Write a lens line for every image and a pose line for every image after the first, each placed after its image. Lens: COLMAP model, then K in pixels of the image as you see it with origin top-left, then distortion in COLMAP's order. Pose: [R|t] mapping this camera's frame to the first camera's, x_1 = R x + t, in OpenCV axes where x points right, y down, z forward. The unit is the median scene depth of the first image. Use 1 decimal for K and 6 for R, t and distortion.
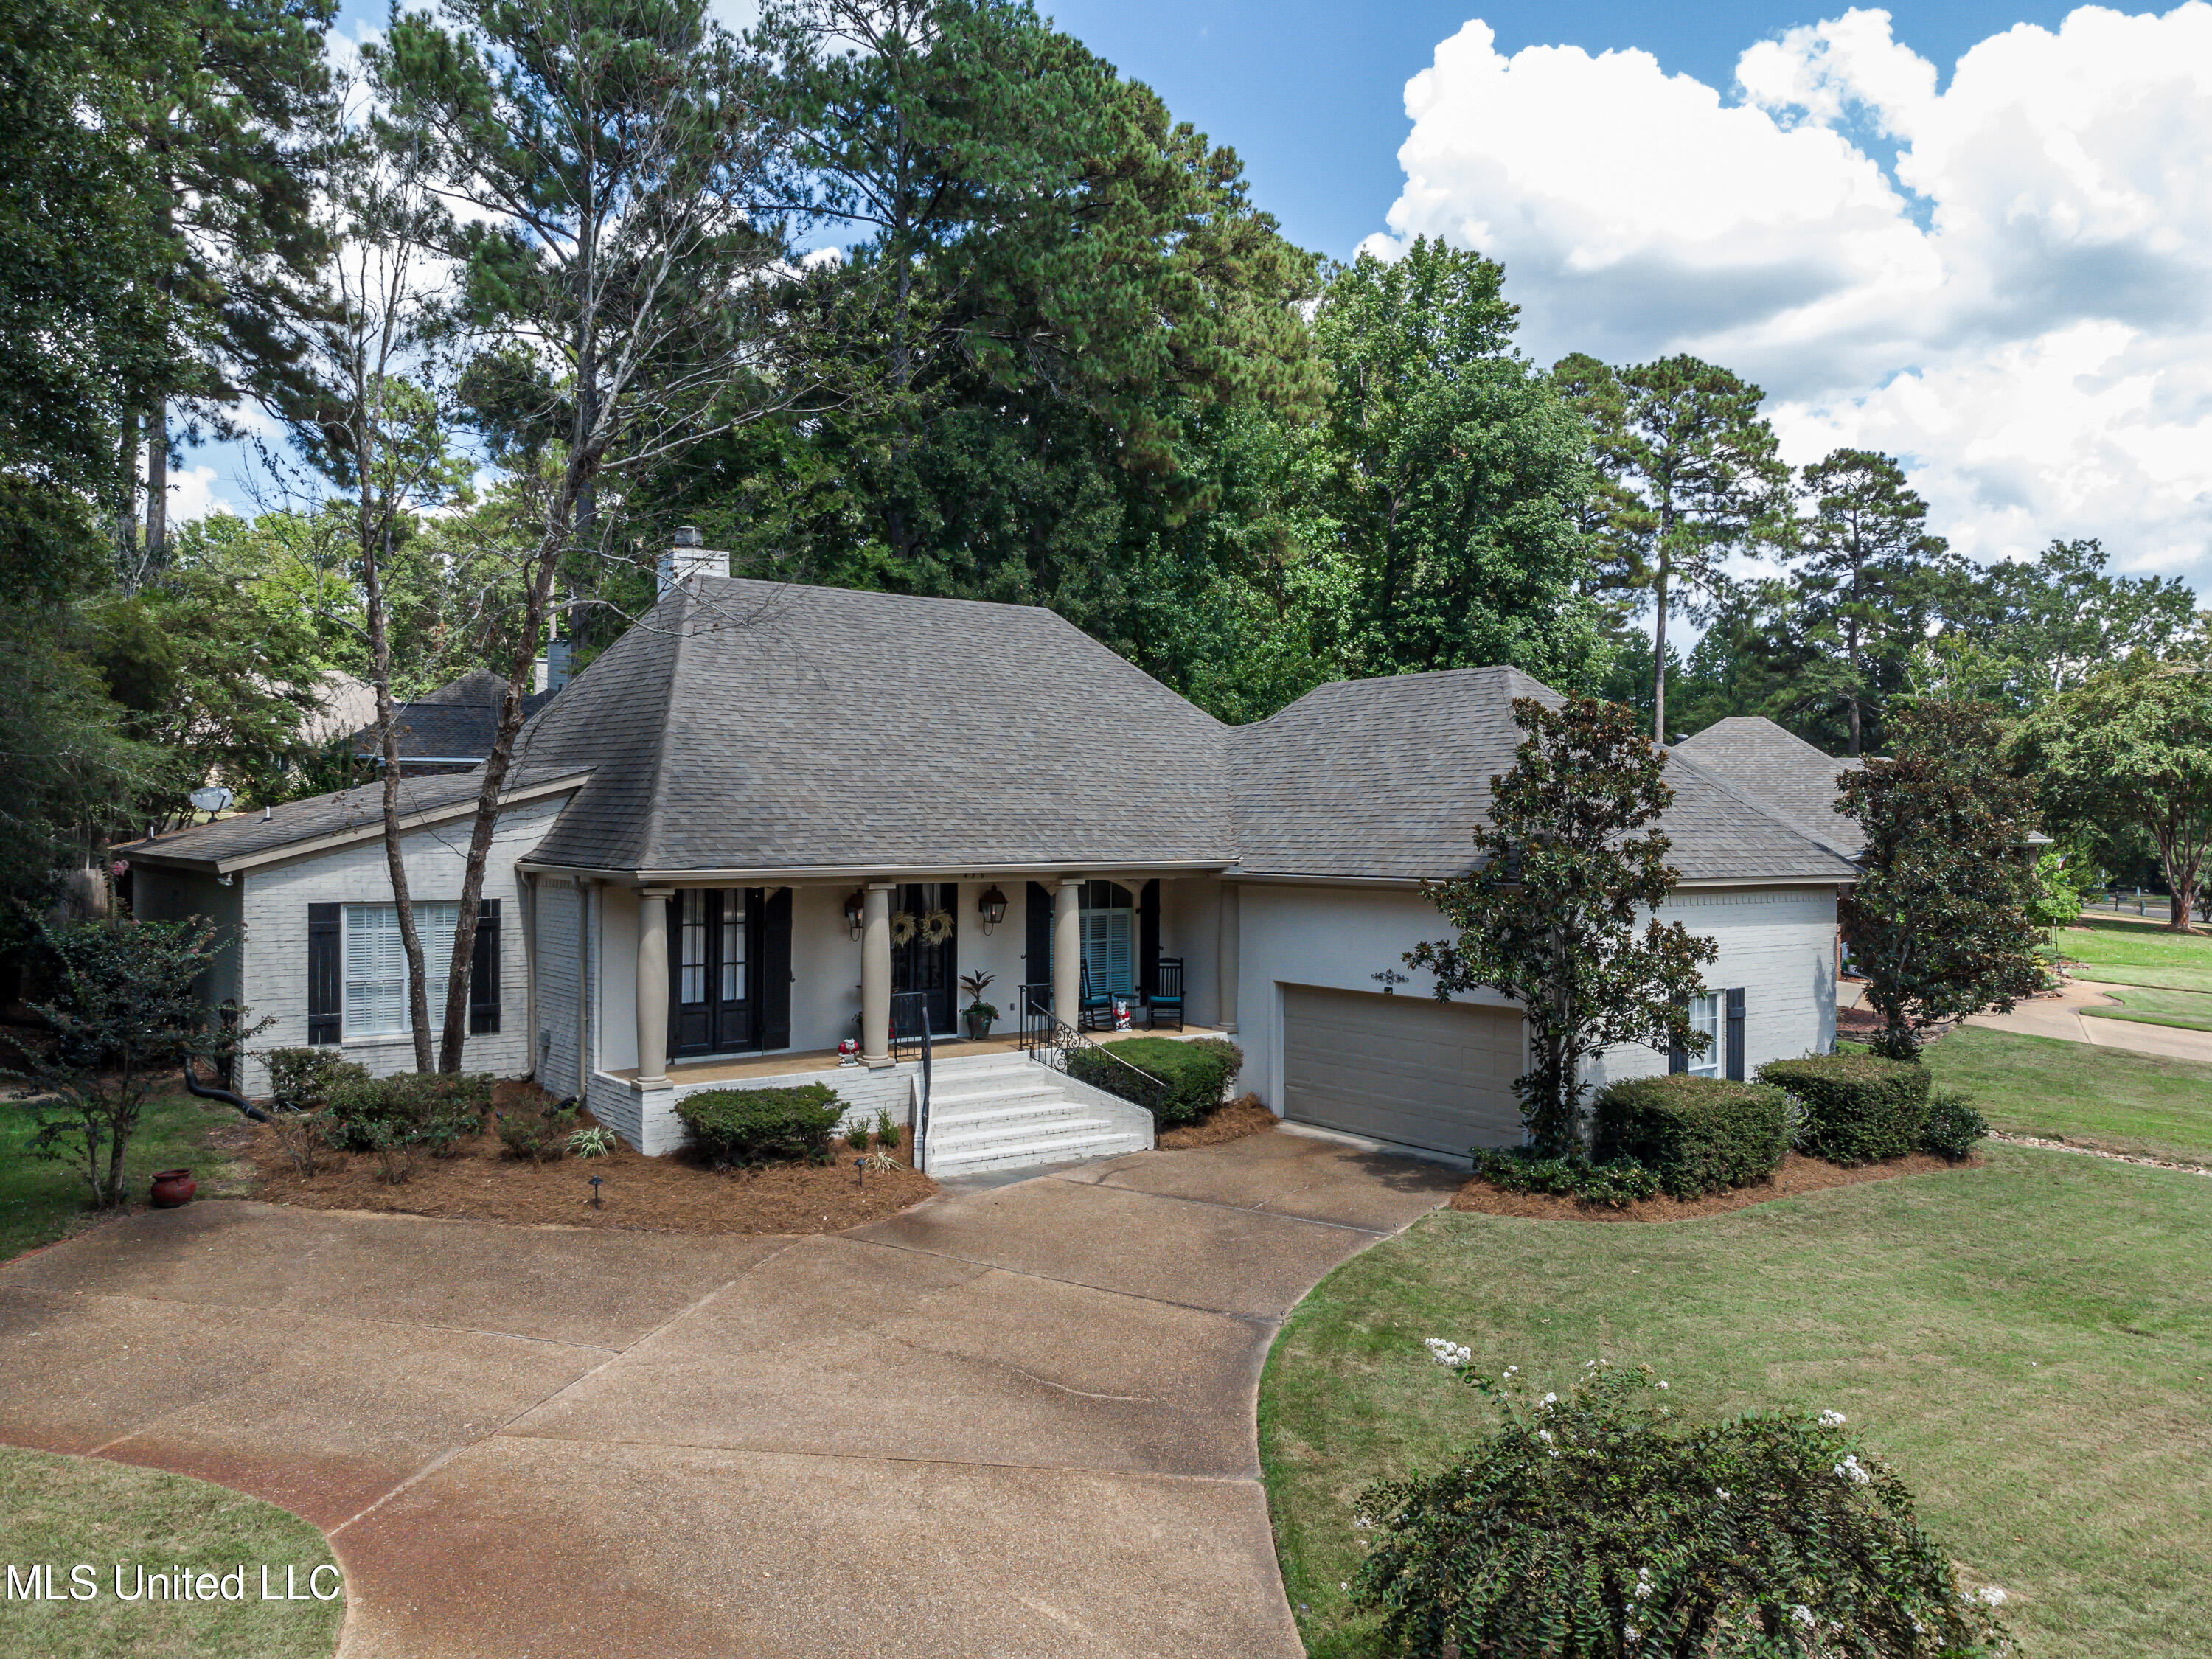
lens RADIAL K [[1651.0, 0, 1105.8], [0, 1651.0, 837.1], [0, 0, 1]] dist [0.002885, 0.017530]
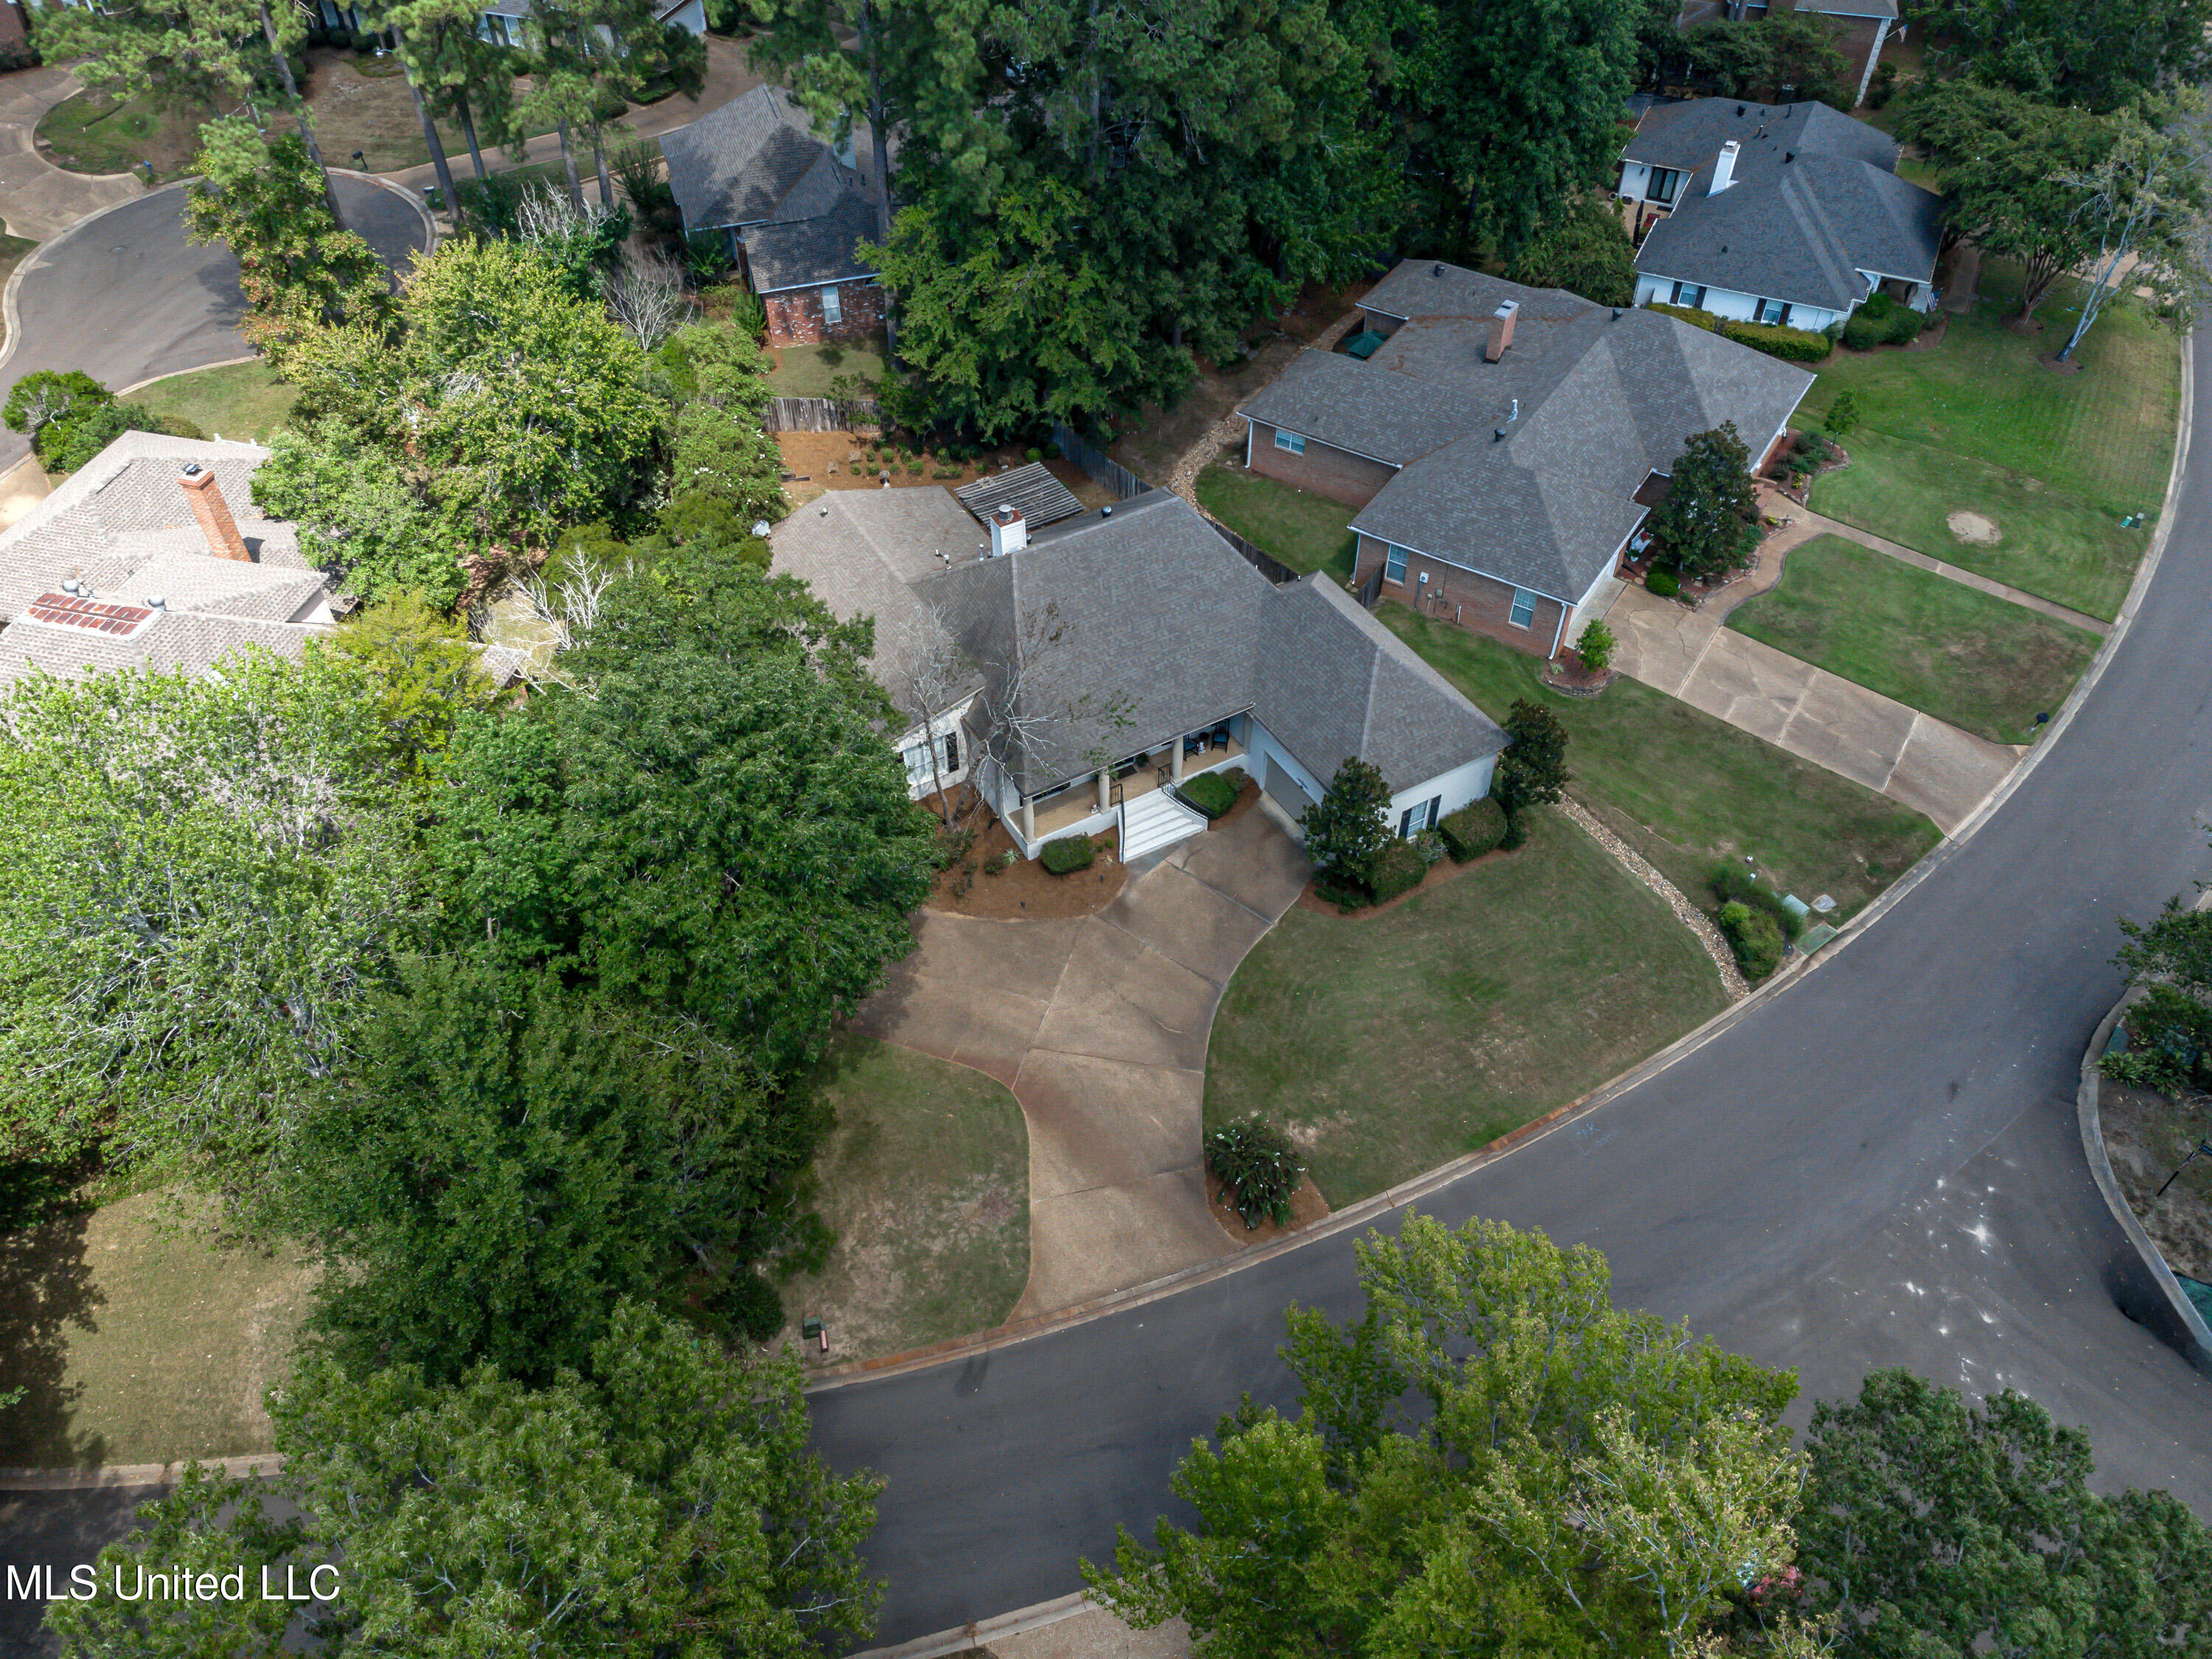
lens RADIAL K [[1651.0, 0, 1105.8], [0, 1651.0, 837.1], [0, 0, 1]] dist [0.002885, 0.017530]
pose [[0.996117, 0.064090, -0.060360, 0.028077], [-0.002313, 0.704425, 0.709774, -1.692871], [0.088008, -0.706879, 0.701838, -0.894943]]
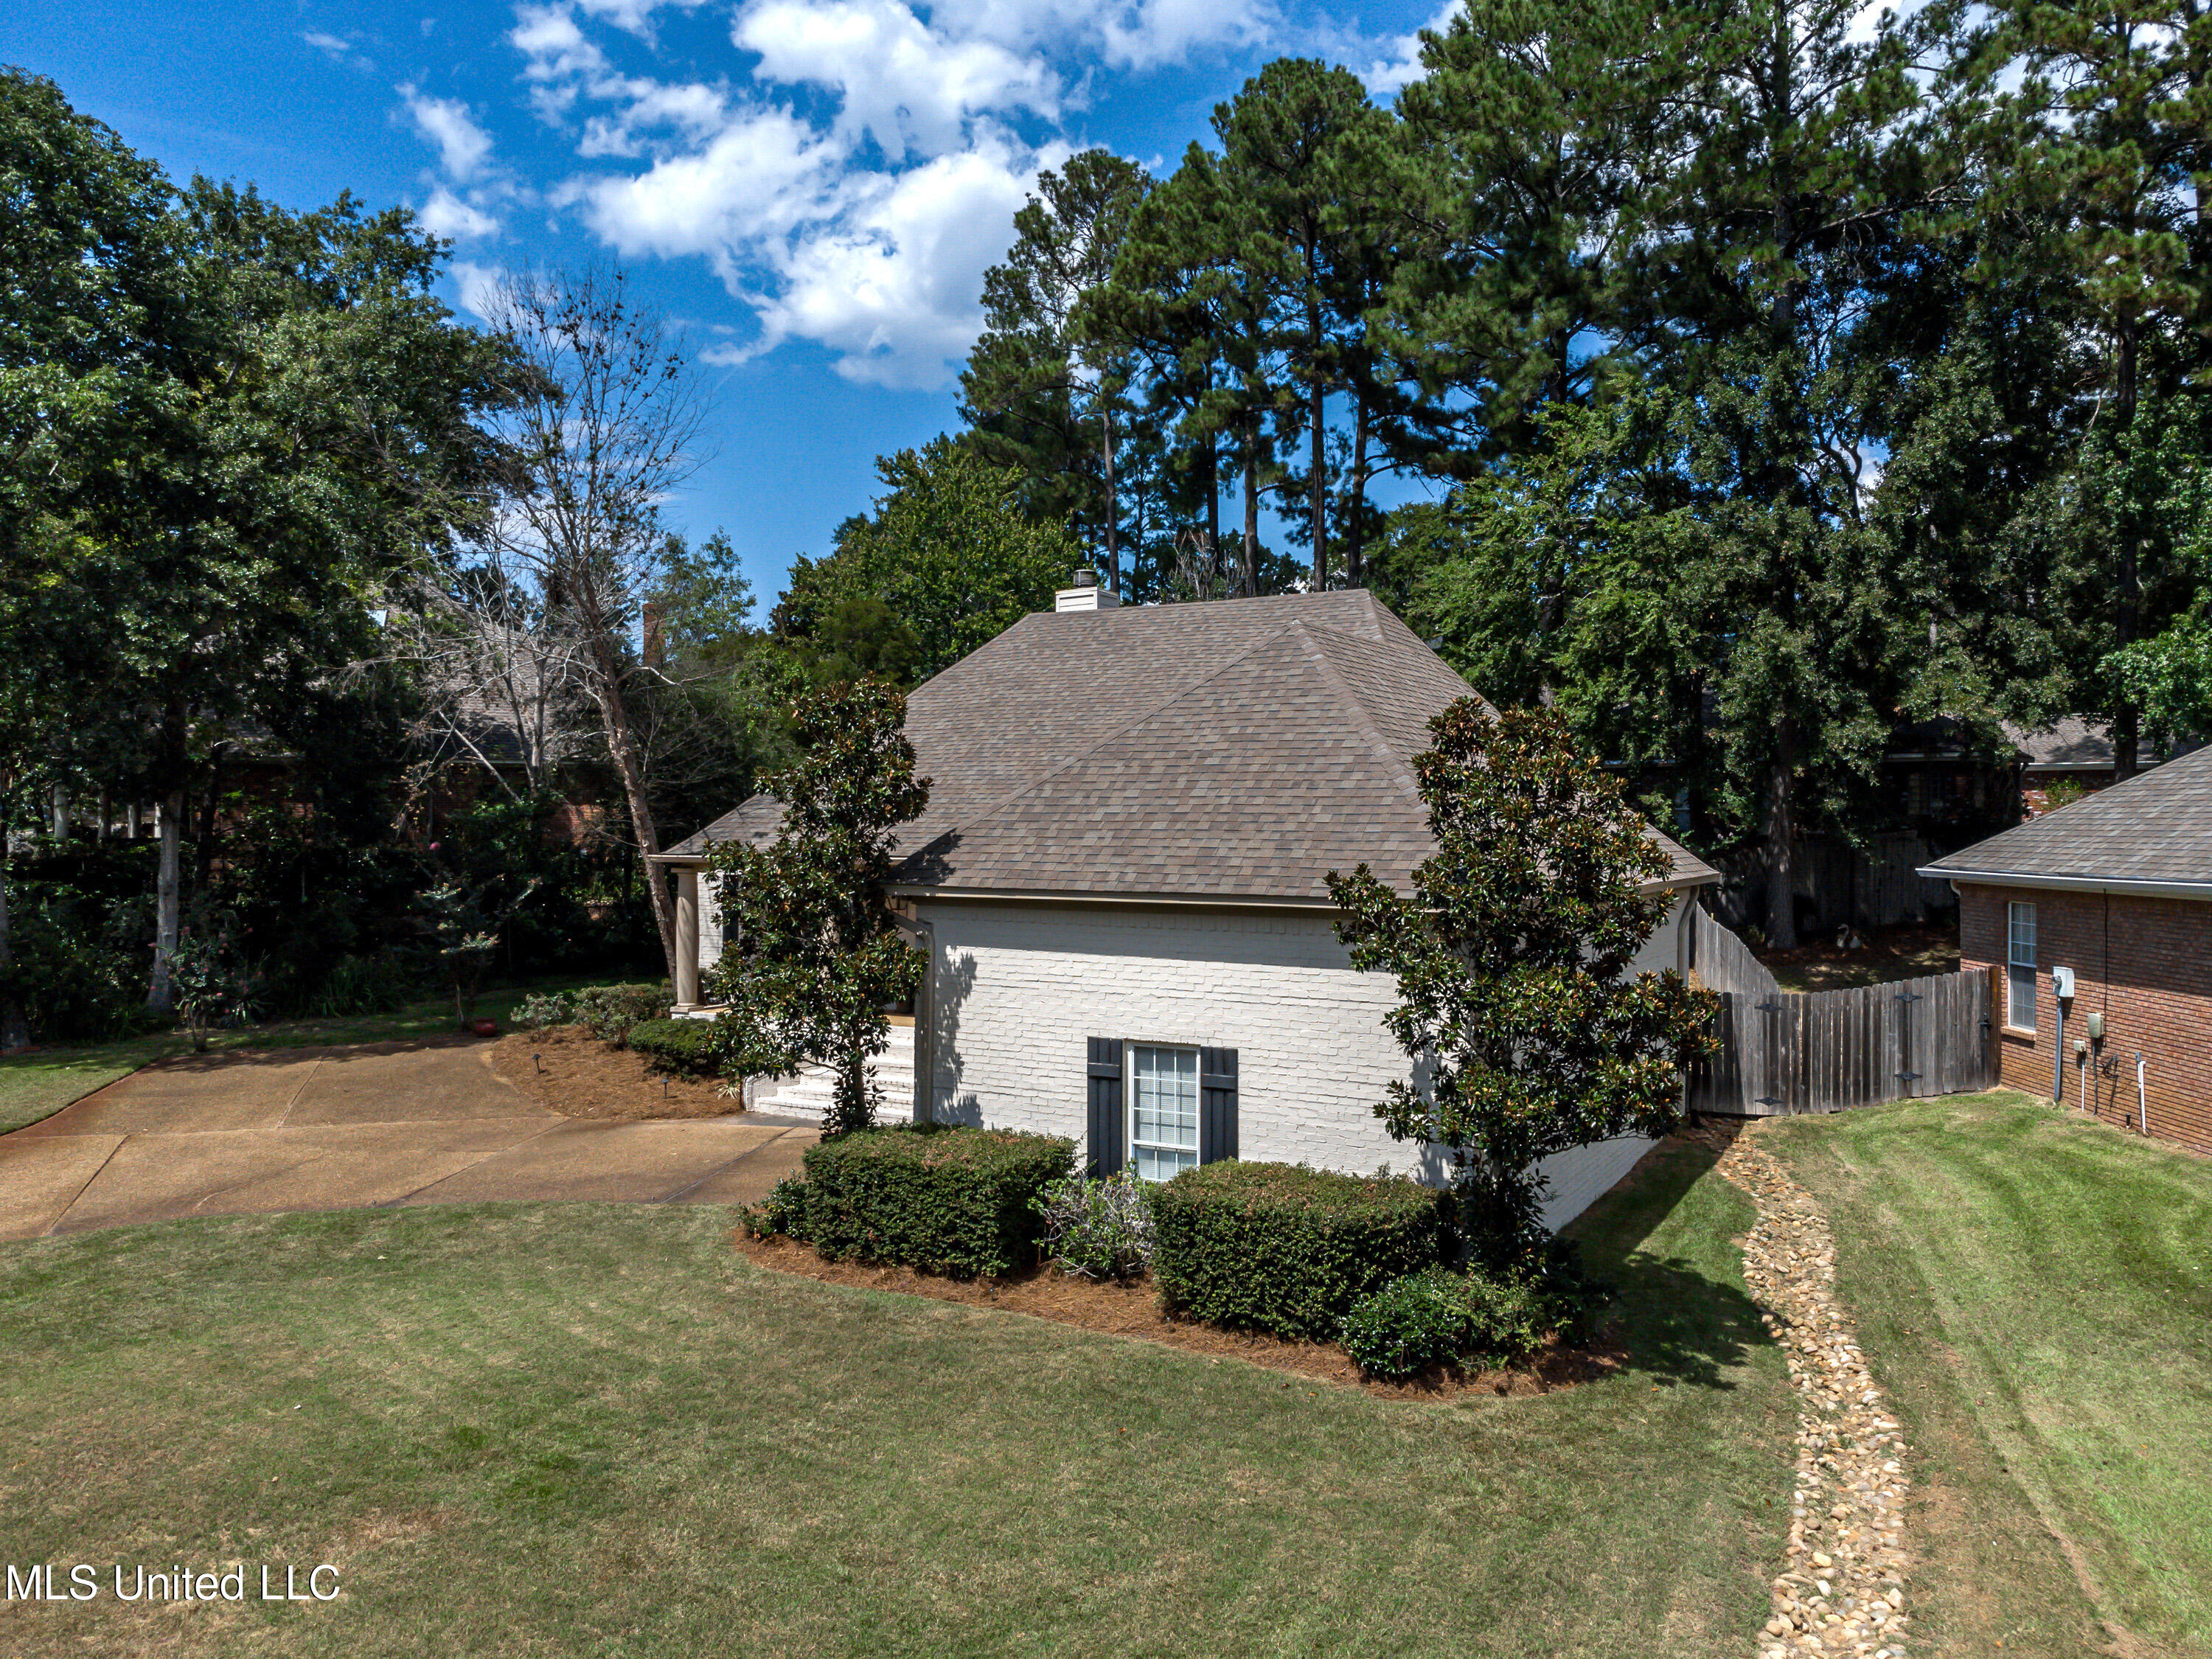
lens RADIAL K [[1651.0, 0, 1105.8], [0, 1651.0, 837.1], [0, 0, 1]] dist [0.002885, 0.017530]
pose [[0.433550, 0.006024, -0.901109, 1.014344], [-0.009779, 0.999950, 0.001979, -0.001961], [0.901077, 0.007954, 0.433587, 0.645996]]
